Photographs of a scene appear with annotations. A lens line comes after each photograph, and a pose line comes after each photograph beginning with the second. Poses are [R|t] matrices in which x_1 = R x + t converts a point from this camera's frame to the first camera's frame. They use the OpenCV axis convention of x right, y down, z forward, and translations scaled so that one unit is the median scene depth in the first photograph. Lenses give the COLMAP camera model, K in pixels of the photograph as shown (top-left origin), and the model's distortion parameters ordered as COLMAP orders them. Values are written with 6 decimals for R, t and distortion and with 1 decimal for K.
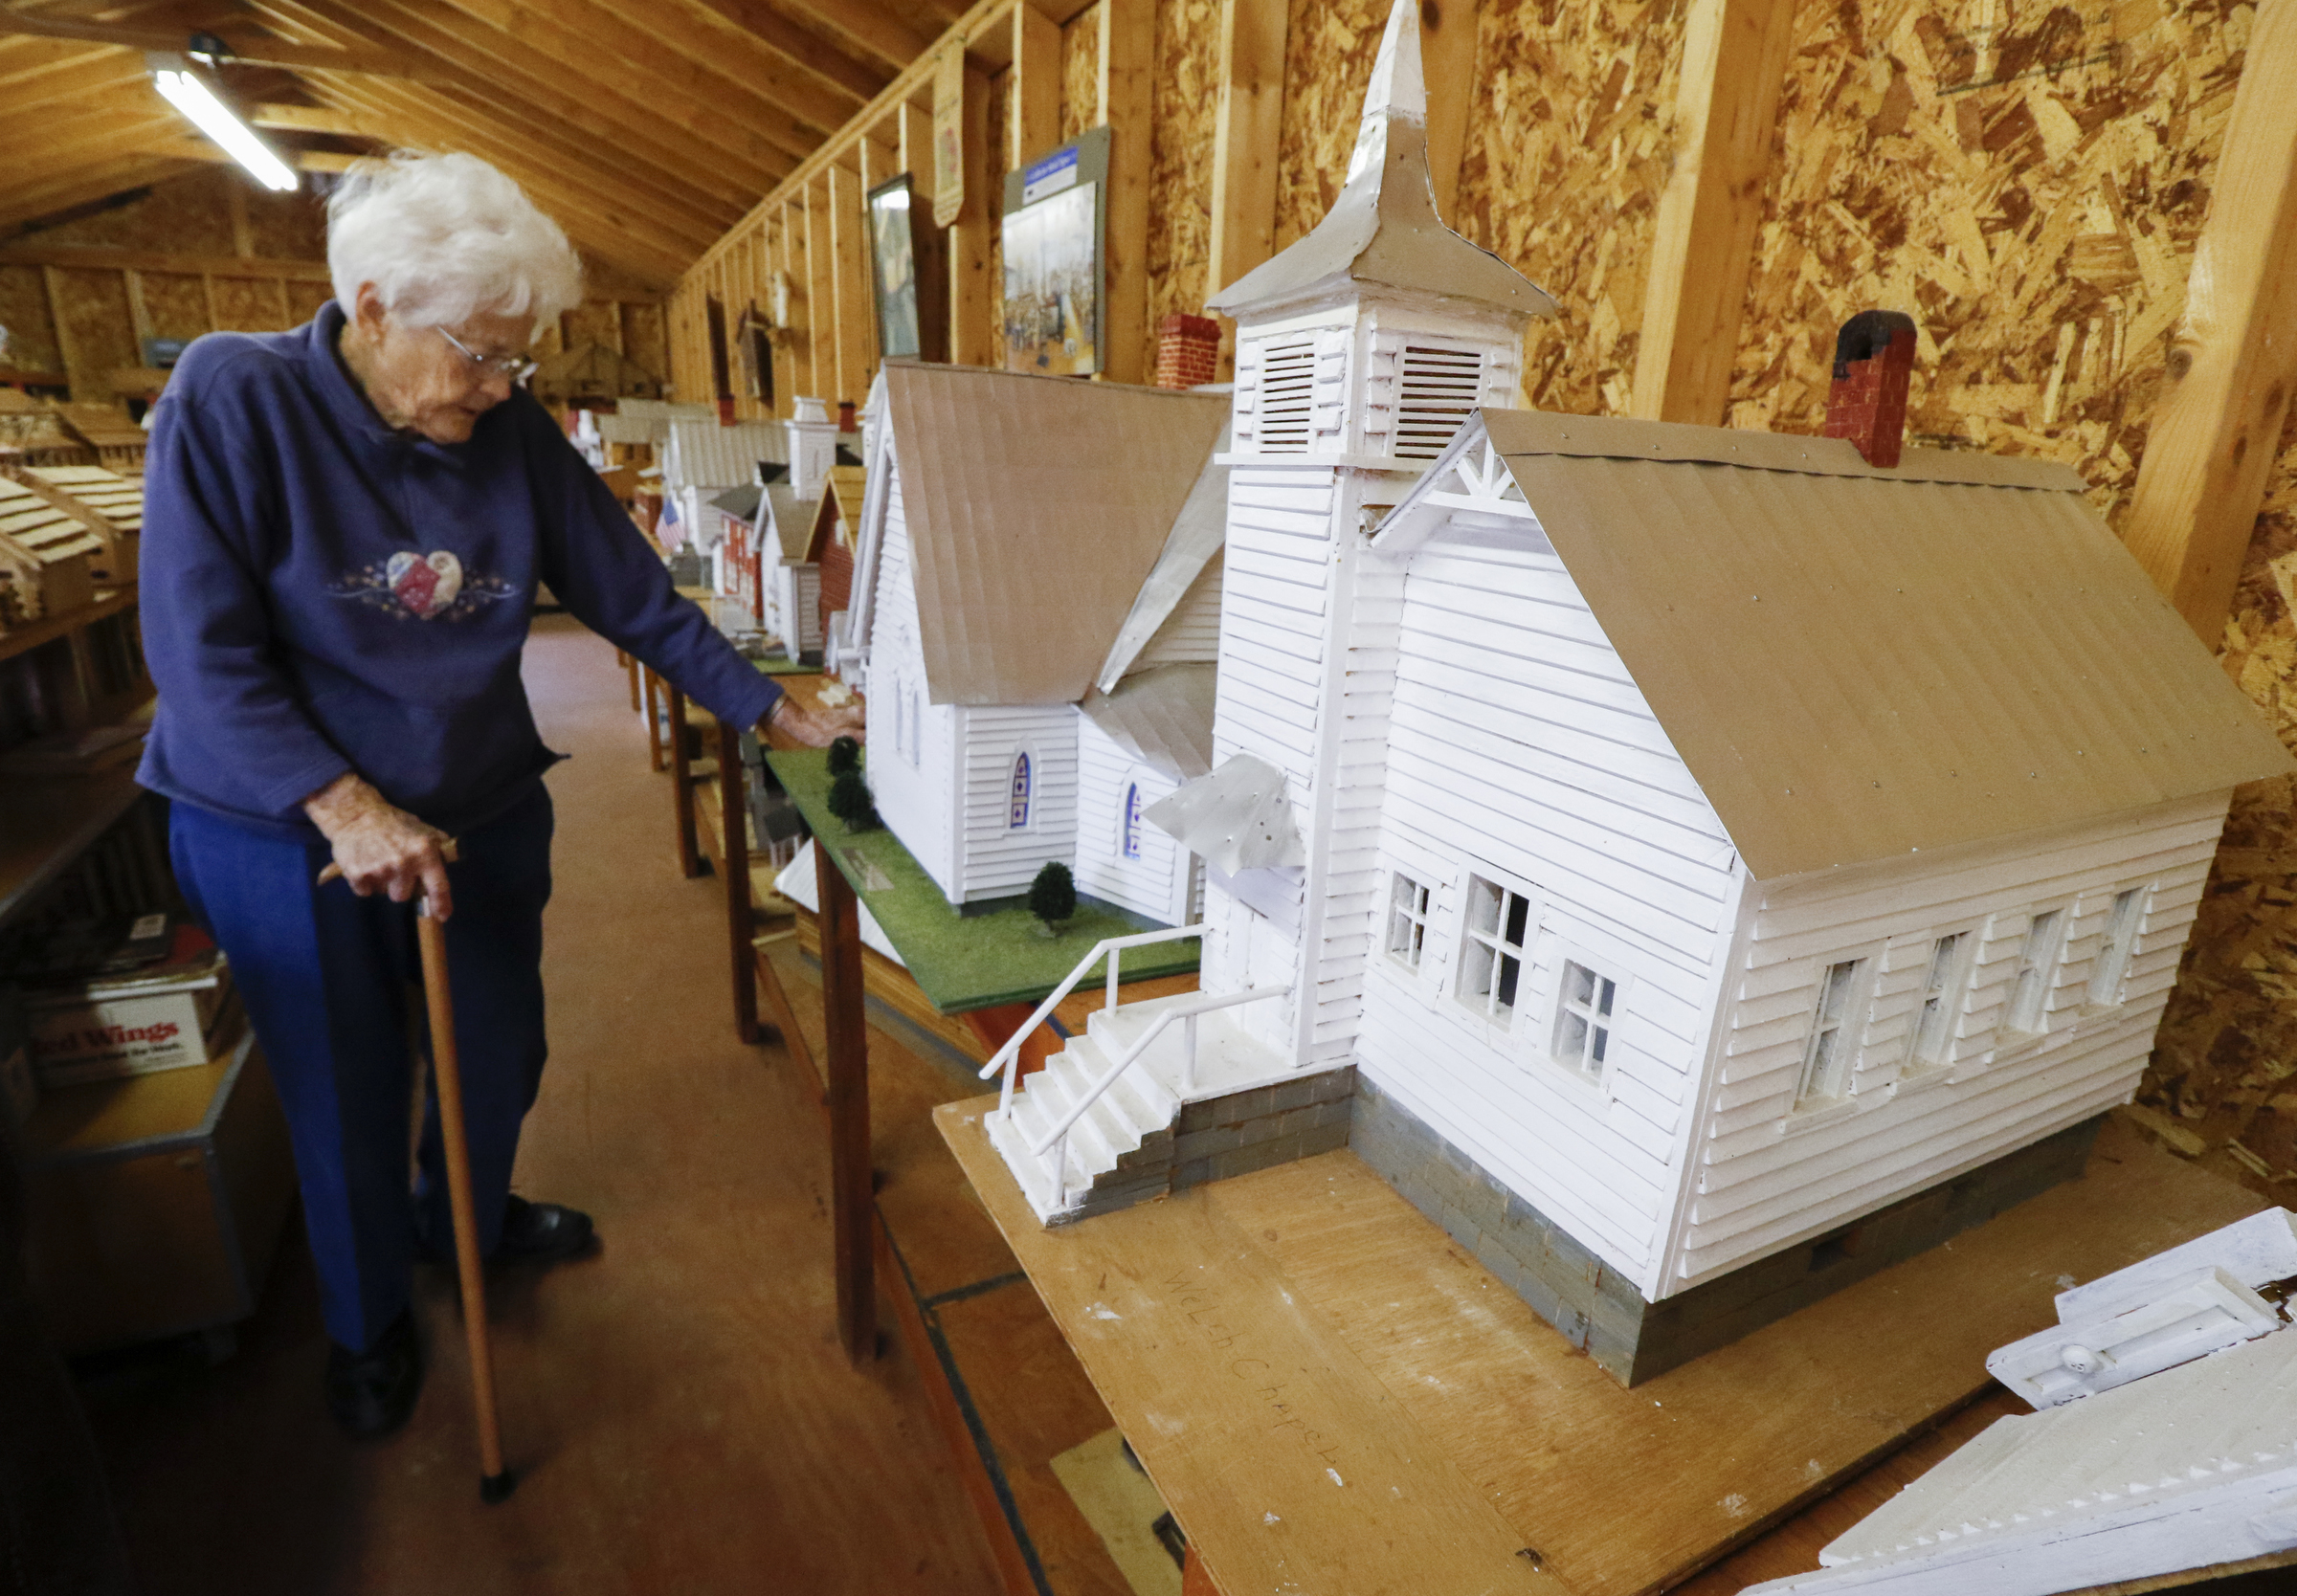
lens RADIAL K [[1128.8, 0, 1137.0], [0, 1128.8, 790.7], [0, 0, 1]] dist [-0.011452, -0.010193]
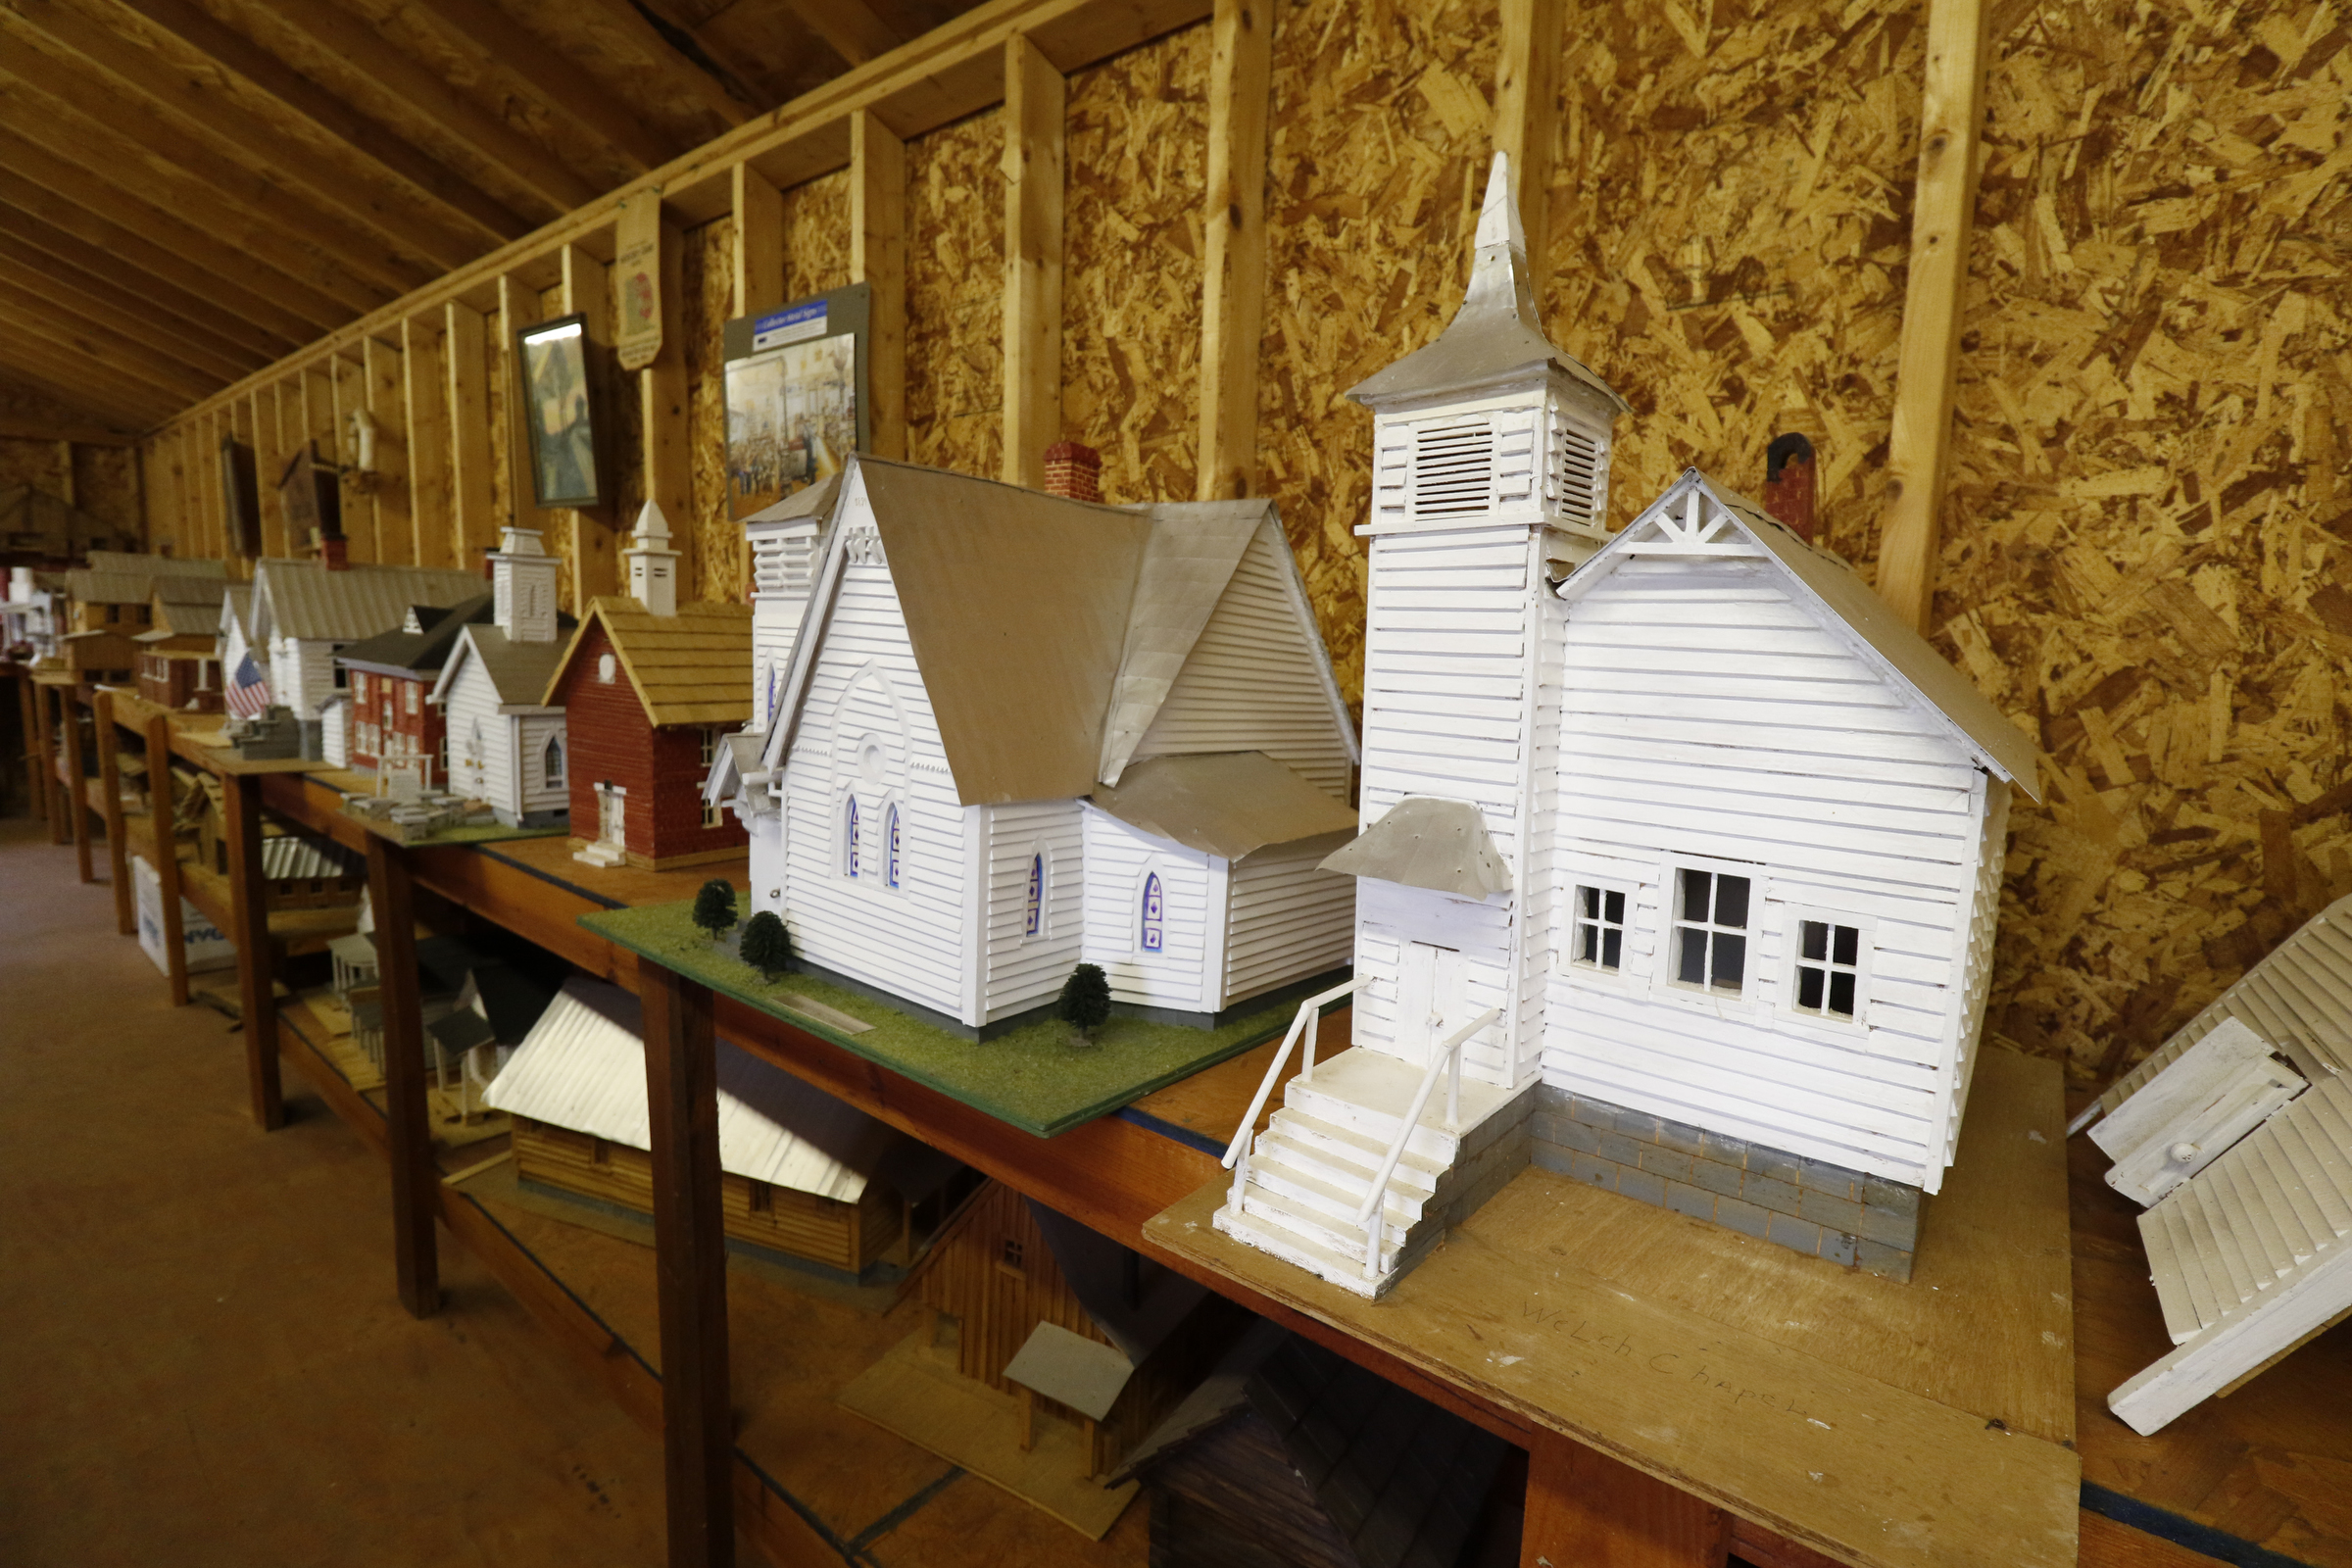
lens RADIAL K [[1076.7, 0, 1200.3], [0, 1076.7, 772.5], [0, 0, 1]] dist [-0.012940, -0.003514]
pose [[0.904928, -0.061406, 0.421110, -0.304568], [0.126862, 0.983469, -0.129206, 0.029052], [-0.406215, 0.170346, 0.897759, 0.100997]]
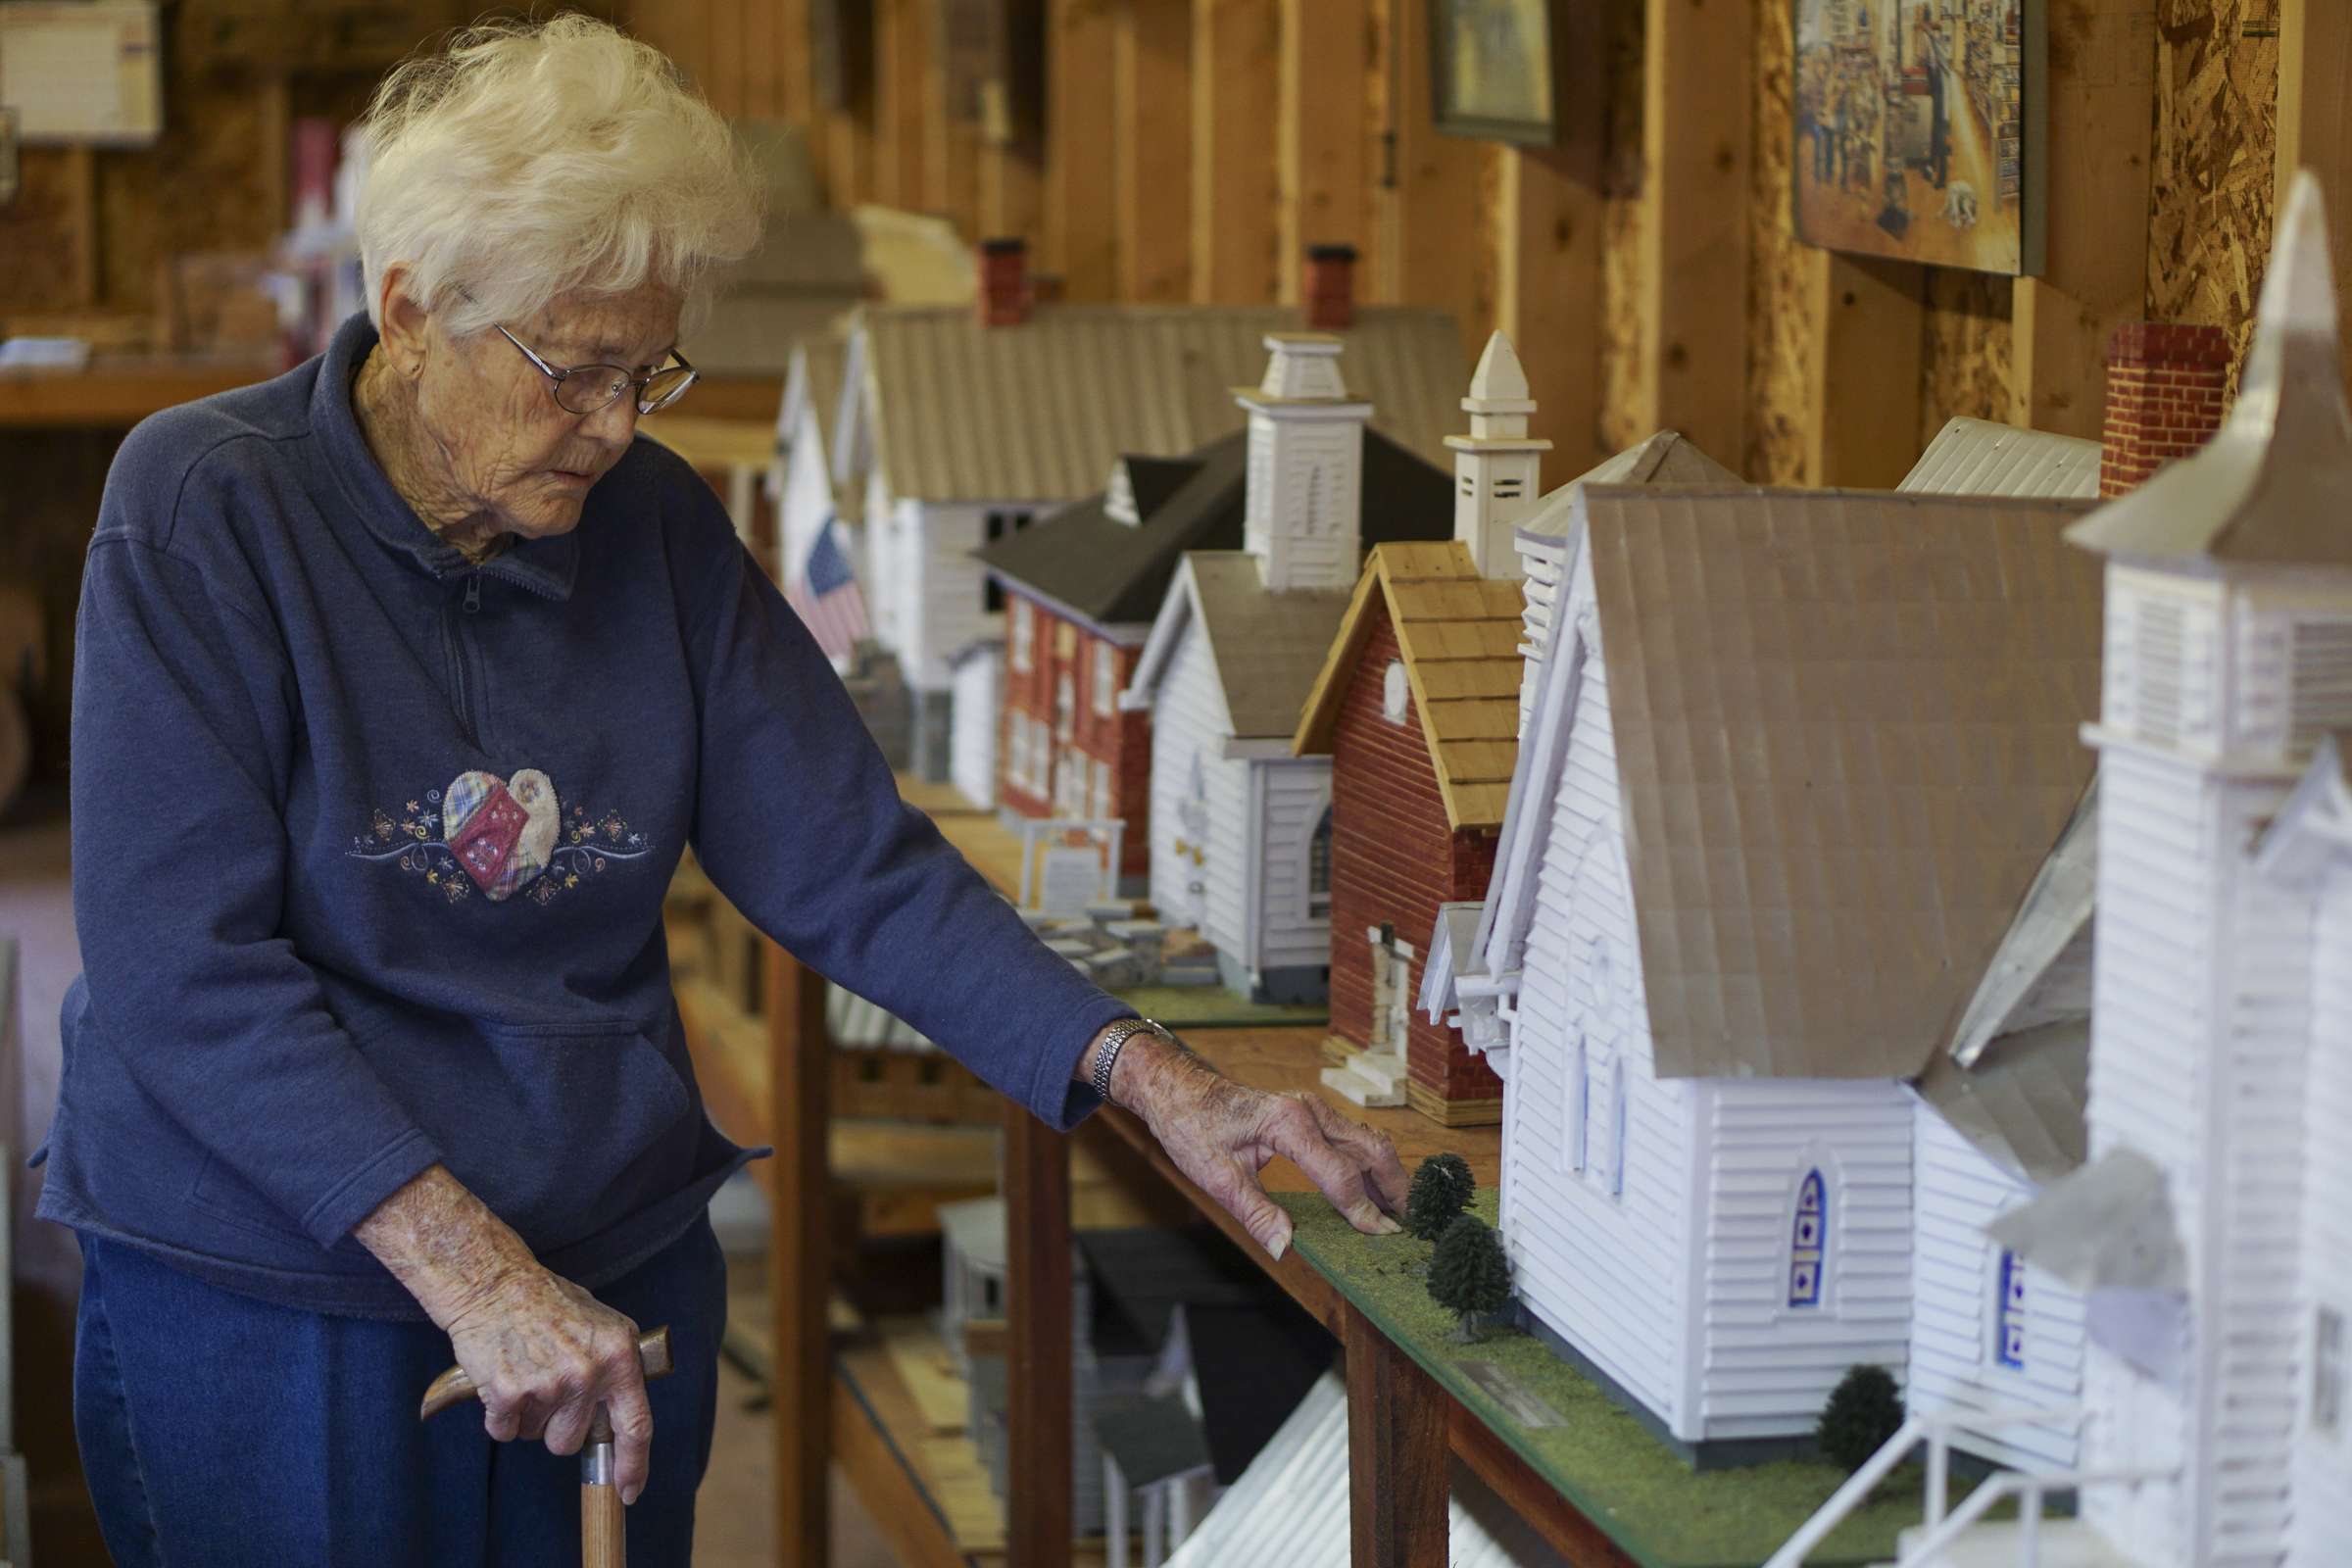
lens RADIAL K [[5266.5, 0, 1171.7], [0, 5266.5, 769.8], [0, 0, 1]] dist [0.104967, 0.000000]
pose [[0.973973, 0.001059, -0.226661, 0.156656], [-0.035978, 0.988034, -0.149982, 0.150236], [0.223790, 0.154233, 0.962357, -1.394743]]
